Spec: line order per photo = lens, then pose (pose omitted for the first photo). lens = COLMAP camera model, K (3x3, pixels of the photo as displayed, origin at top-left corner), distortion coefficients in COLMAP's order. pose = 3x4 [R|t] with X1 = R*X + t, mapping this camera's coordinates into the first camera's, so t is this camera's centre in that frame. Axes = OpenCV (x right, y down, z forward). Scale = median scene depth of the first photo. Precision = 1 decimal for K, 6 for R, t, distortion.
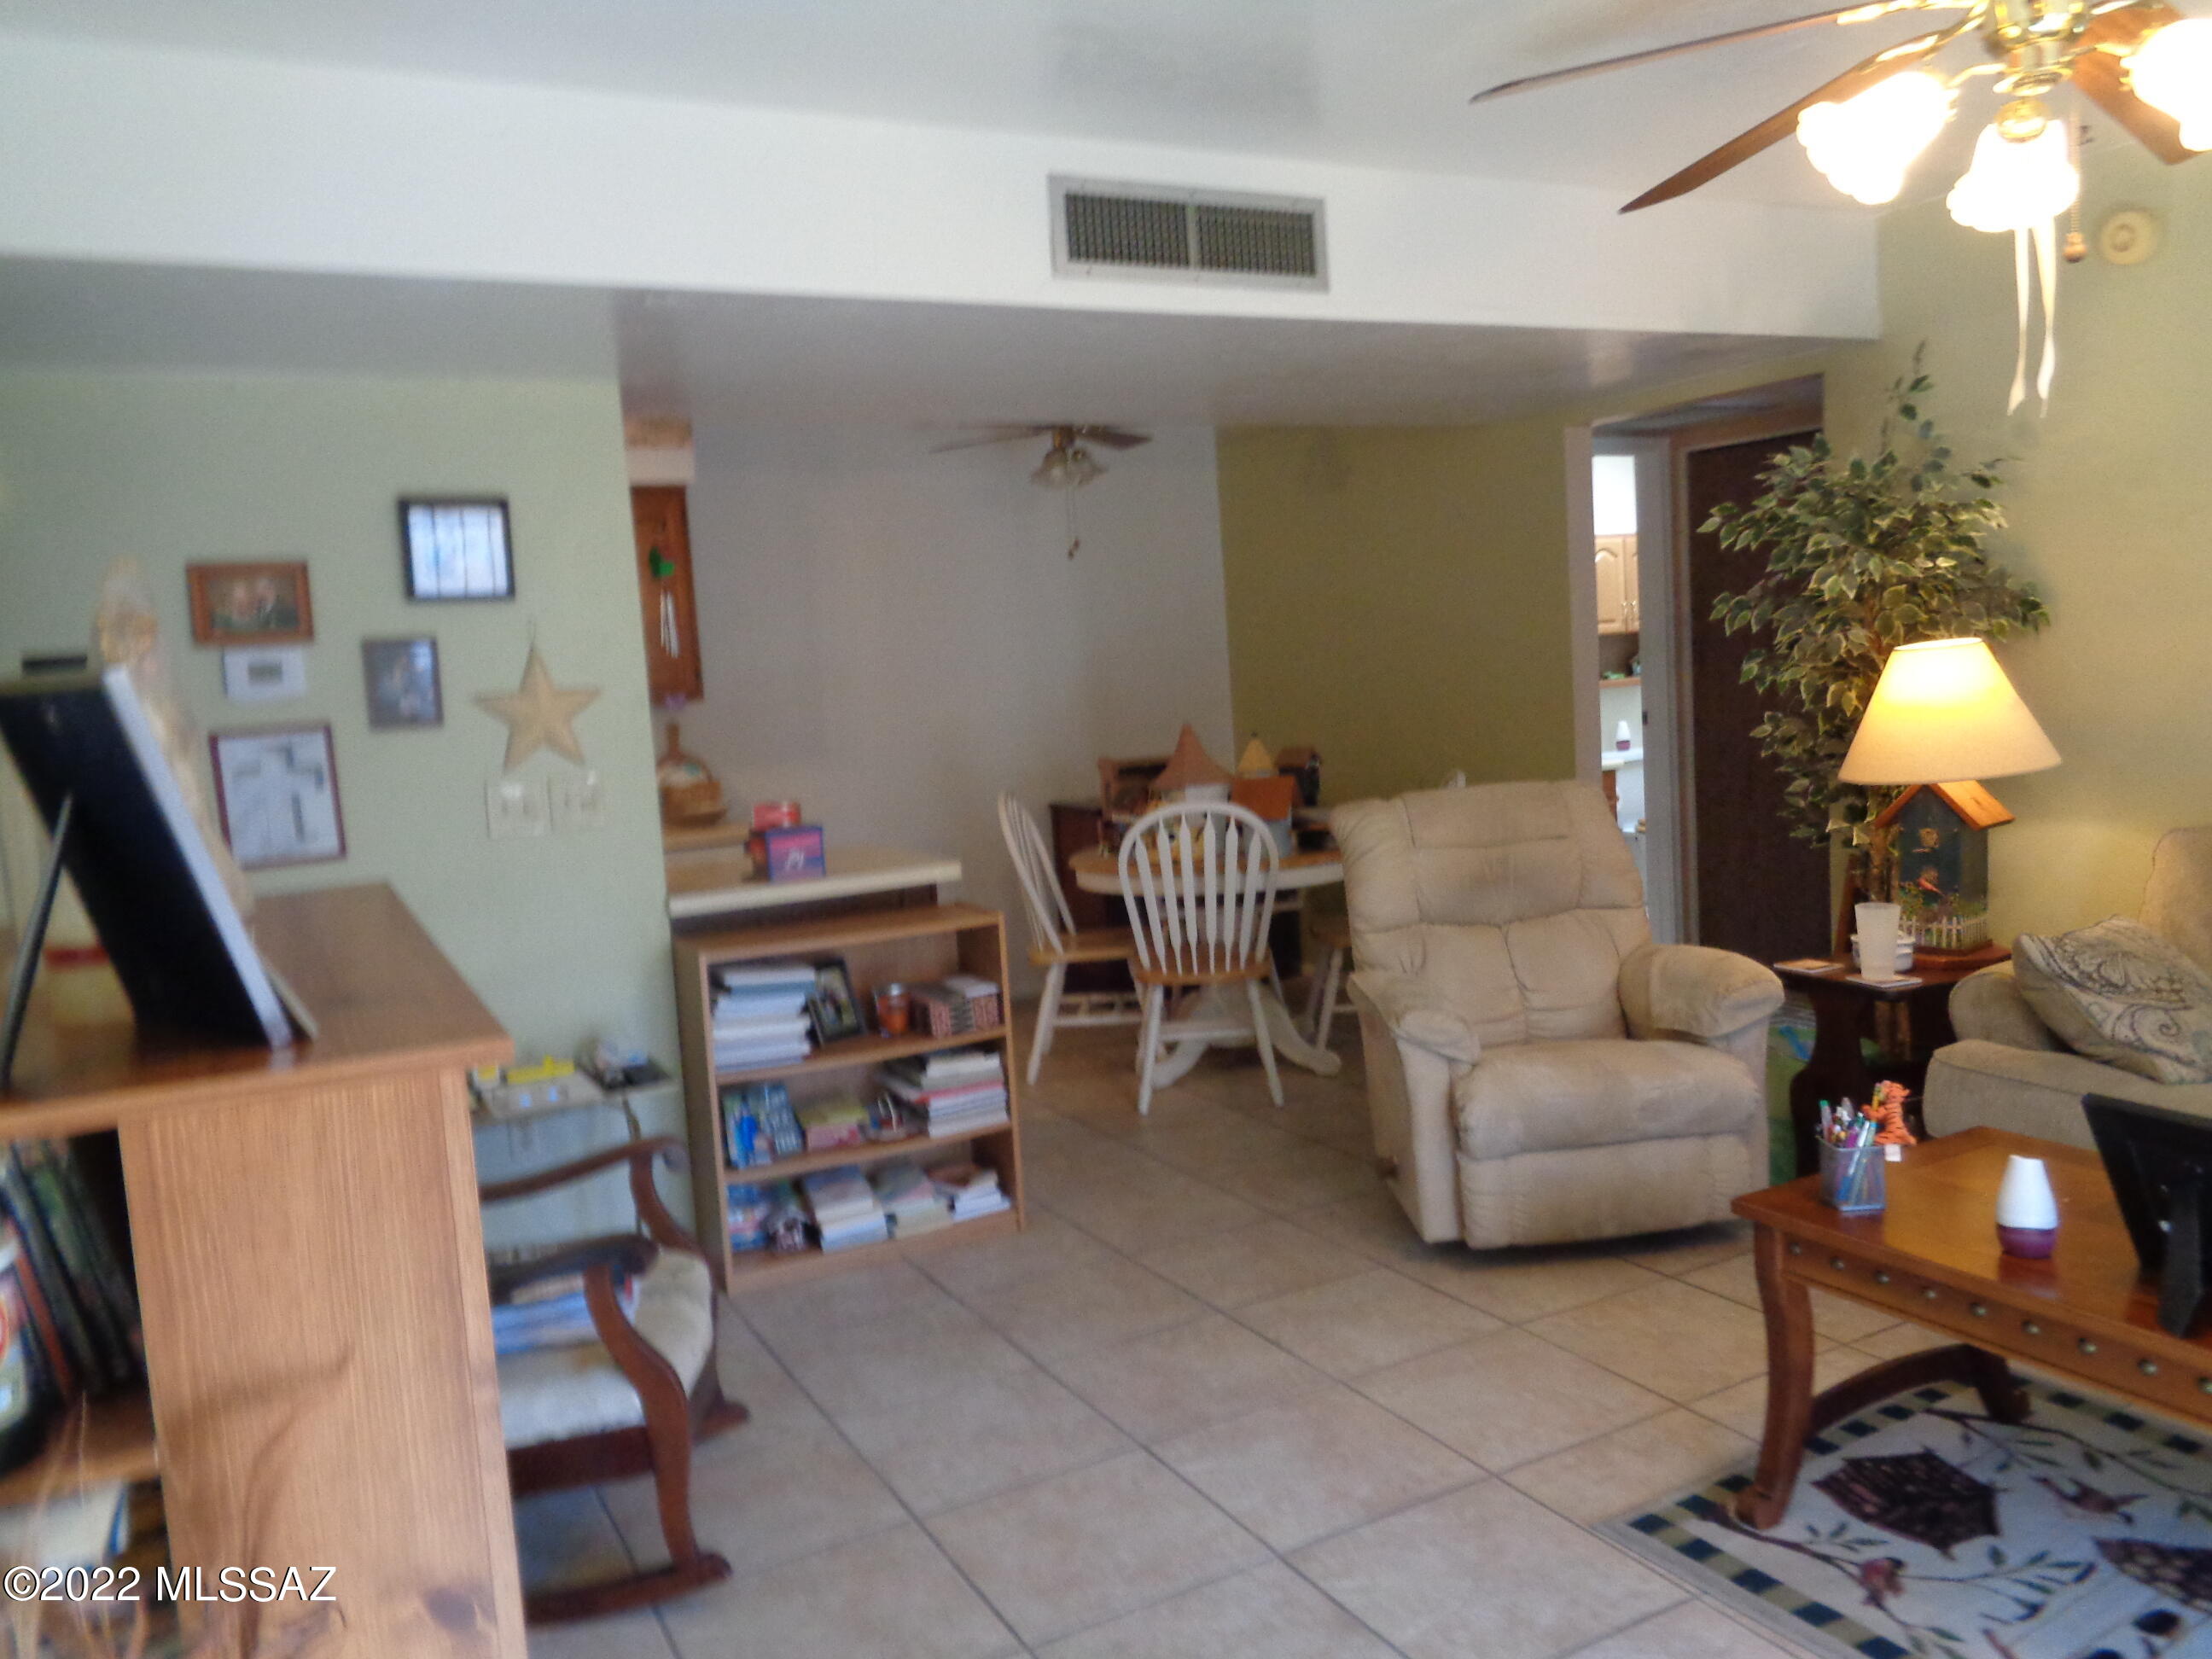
lens RADIAL K [[1654.2, 0, 1104.3], [0, 1654.2, 835.0], [0, 0, 1]] dist [0.004785, 0.000569]
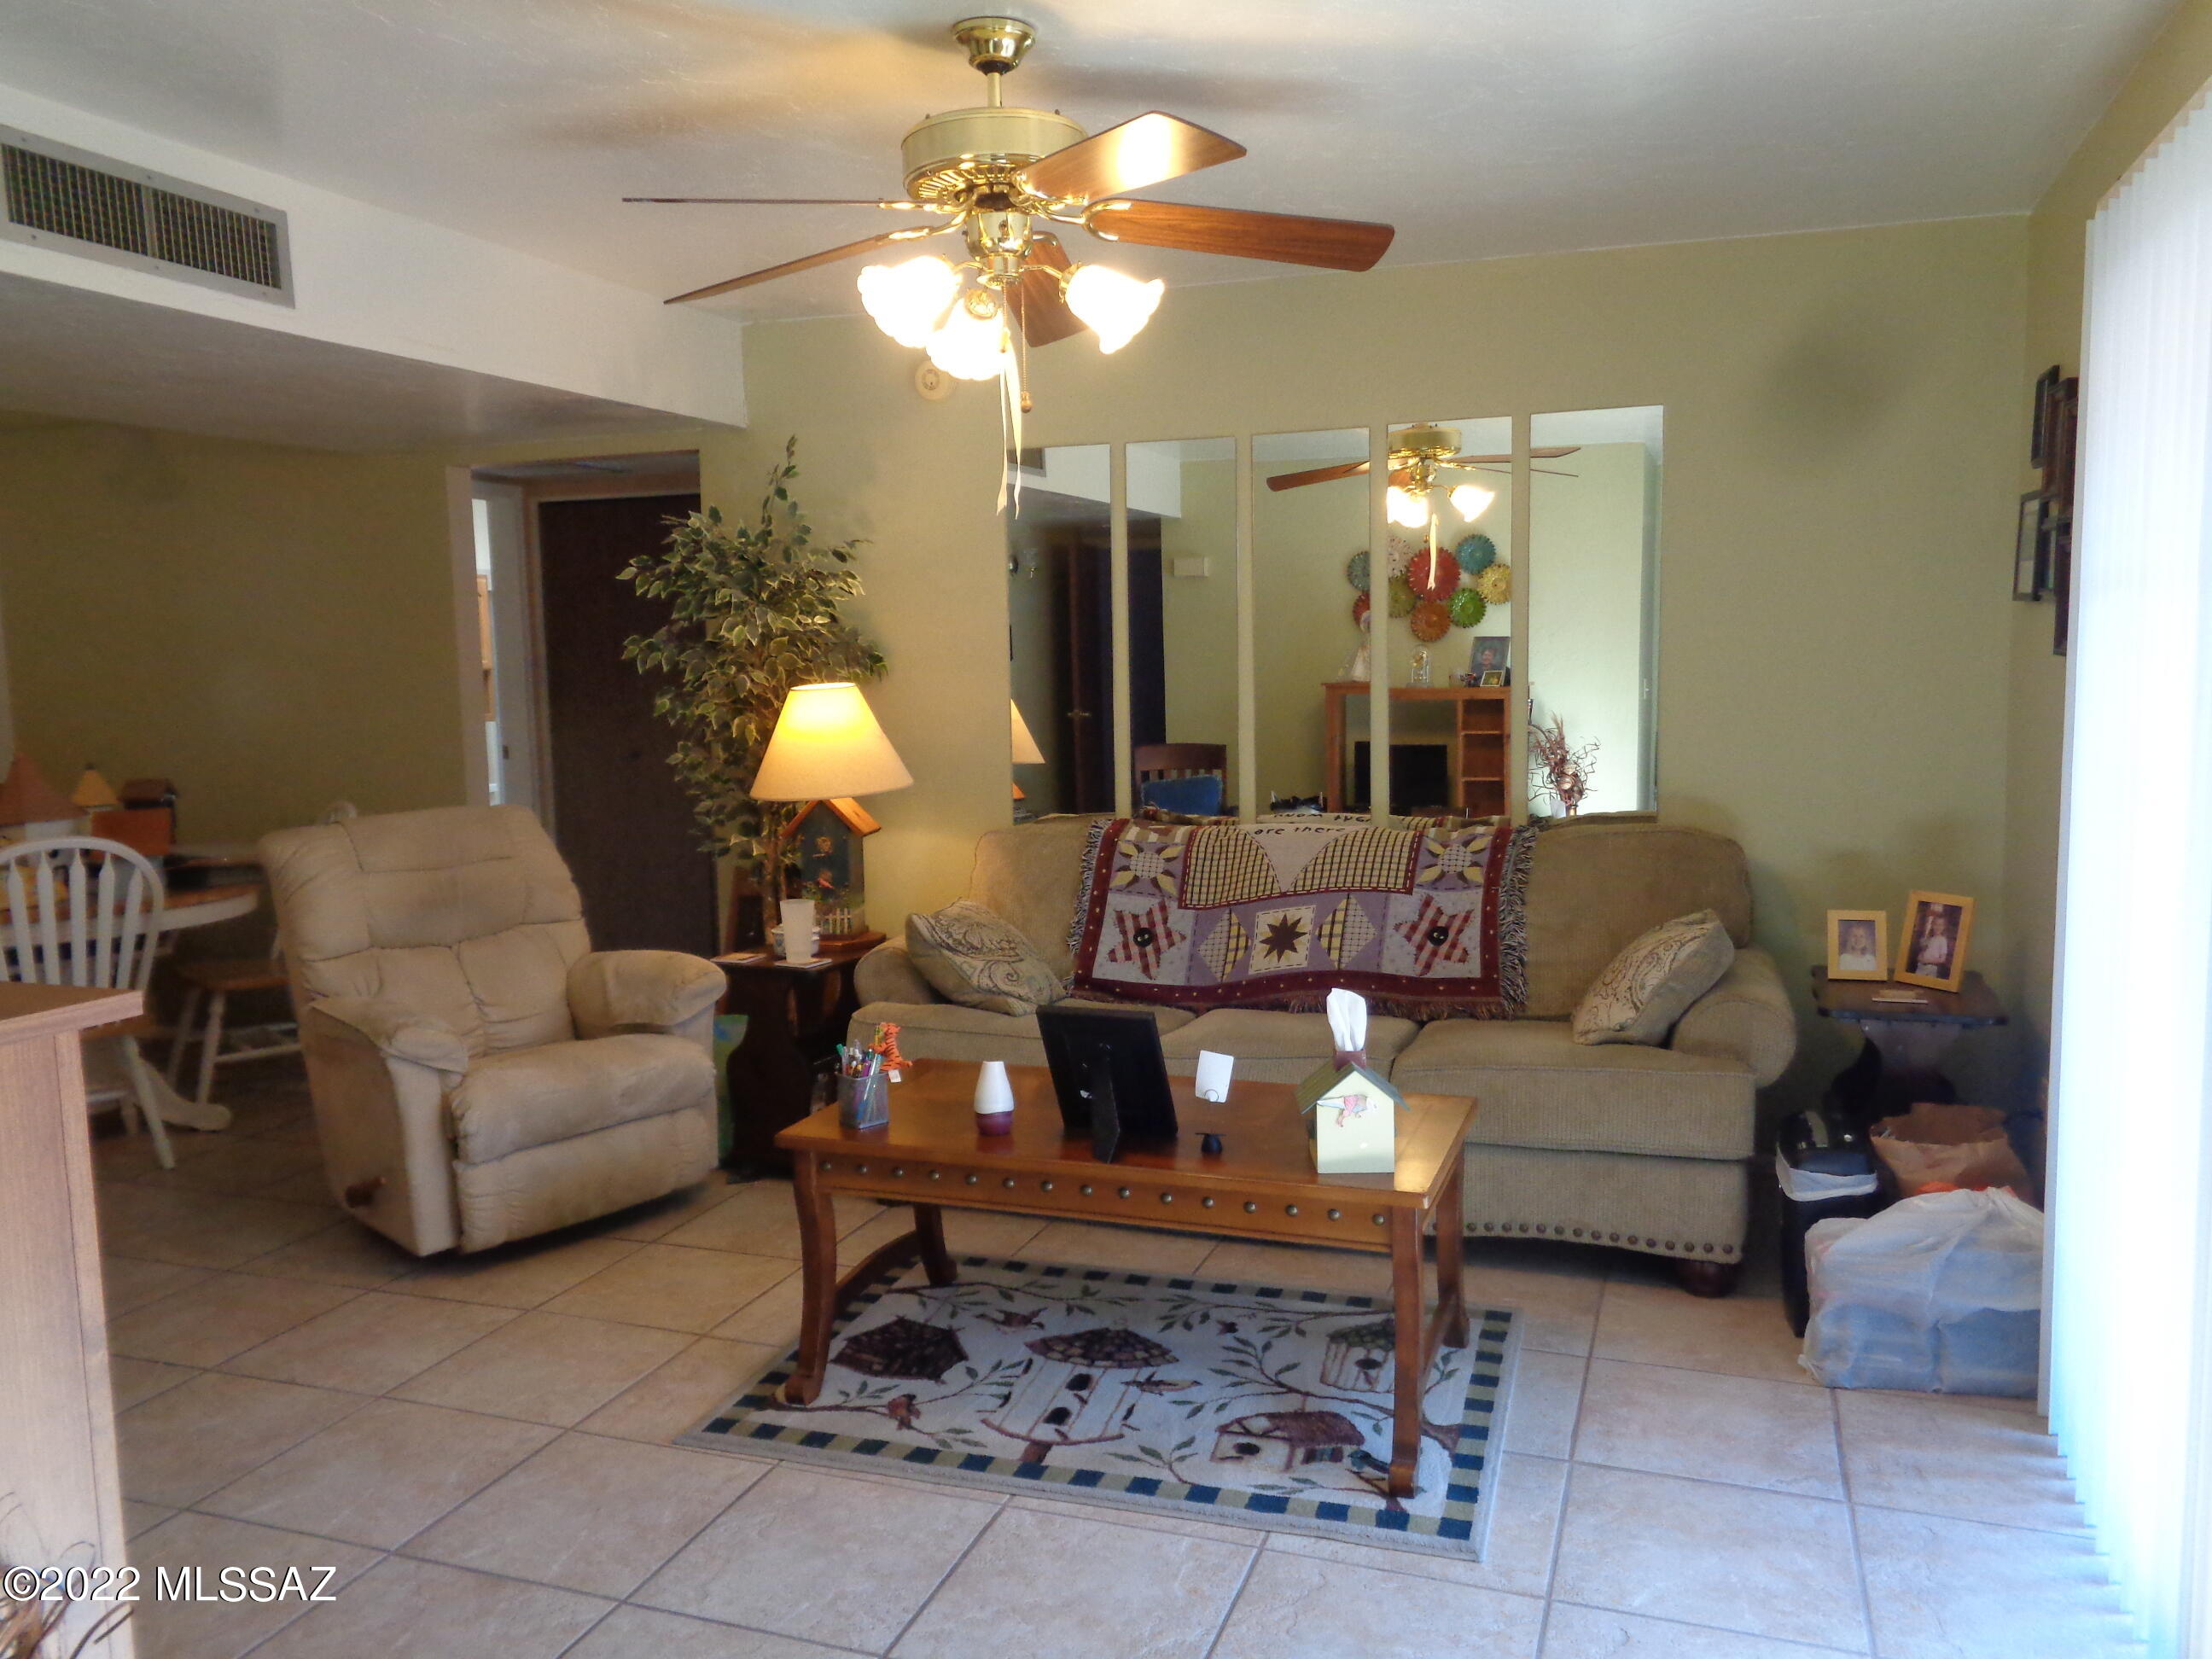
lens RADIAL K [[1654.2, 0, 1104.3], [0, 1654.2, 835.0], [0, 0, 1]] dist [0.004785, 0.000569]
pose [[0.743031, -0.024598, 0.668805, -0.170361], [0.043730, 0.998973, -0.011841, 0.018784], [-0.667827, 0.038046, 0.743343, -0.044184]]
